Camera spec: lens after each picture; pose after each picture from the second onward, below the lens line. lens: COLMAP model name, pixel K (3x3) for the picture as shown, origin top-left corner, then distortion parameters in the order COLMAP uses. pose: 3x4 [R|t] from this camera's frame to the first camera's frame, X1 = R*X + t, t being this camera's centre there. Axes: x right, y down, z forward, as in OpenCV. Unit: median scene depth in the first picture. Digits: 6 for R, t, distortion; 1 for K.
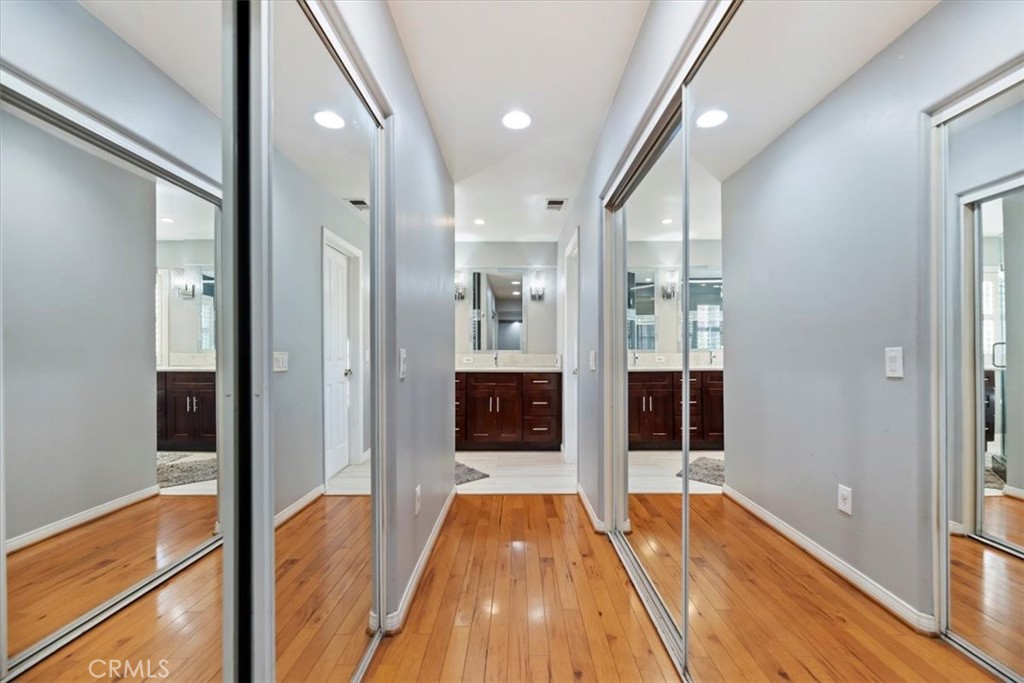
lens RADIAL K [[423.7, 0, 510.7], [0, 423.7, 346.4], [0, 0, 1]] dist [-0.002111, -0.000172]
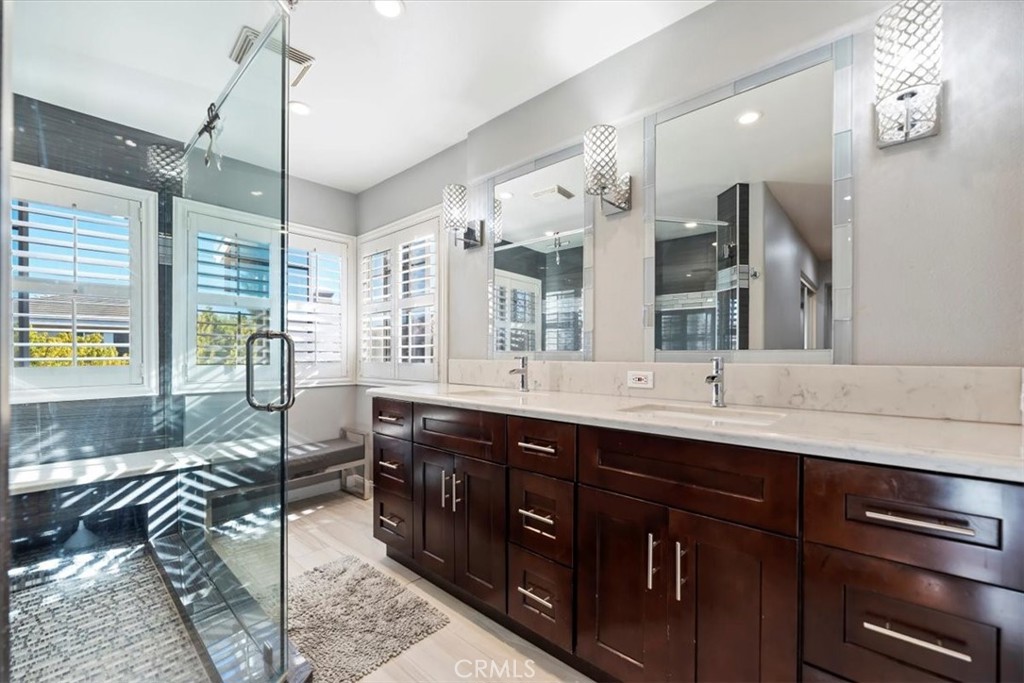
lens RADIAL K [[423.7, 0, 510.7], [0, 423.7, 346.4], [0, 0, 1]] dist [-0.002111, -0.000172]
pose [[0.751807, 0.000093, -0.659384, 0.051647], [-0.002017, 0.999996, -0.002159, 0.006242], [0.659380, 0.002953, 0.751804, 0.657257]]
